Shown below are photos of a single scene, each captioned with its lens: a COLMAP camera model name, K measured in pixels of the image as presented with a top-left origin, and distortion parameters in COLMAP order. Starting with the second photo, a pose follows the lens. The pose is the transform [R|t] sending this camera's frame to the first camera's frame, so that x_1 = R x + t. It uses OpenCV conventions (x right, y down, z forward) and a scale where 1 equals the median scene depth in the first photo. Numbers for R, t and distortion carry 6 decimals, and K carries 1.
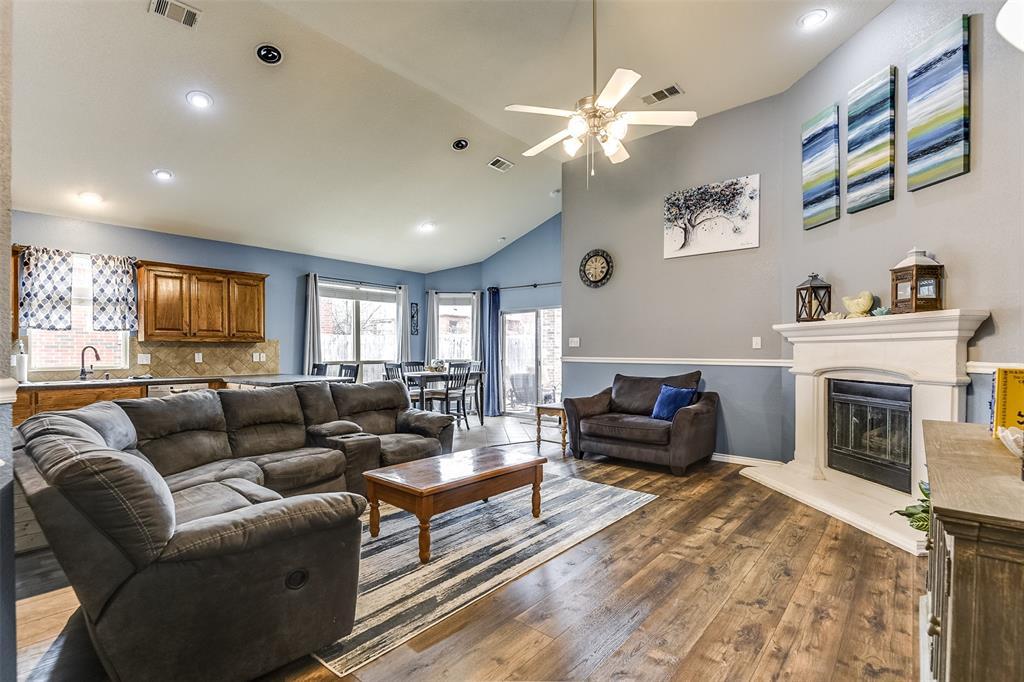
lens RADIAL K [[474.0, 0, 509.7], [0, 474.0, 354.2], [0, 0, 1]] dist [0.012517, -0.015267]
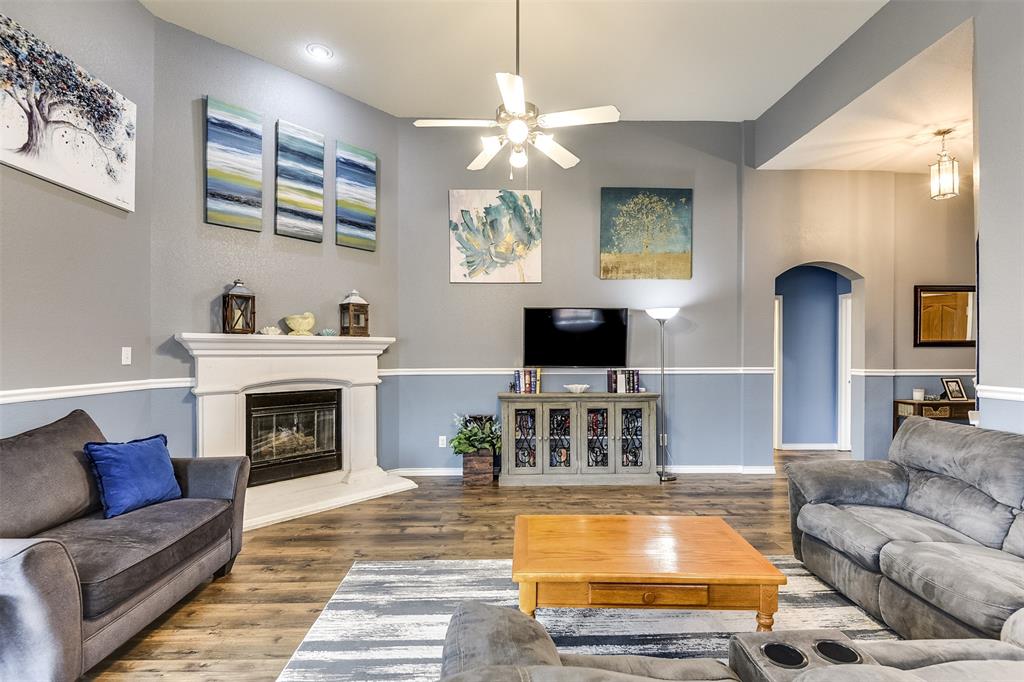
lens RADIAL K [[463.4, 0, 517.6], [0, 463.4, 348.8], [0, 0, 1]] dist [0.018587, -0.014161]
pose [[-0.675023, 0.002098, 0.737794, -0.366138], [0.003389, 0.999994, 0.000257, -0.036209], [-0.737789, 0.002673, -0.675026, 1.171229]]
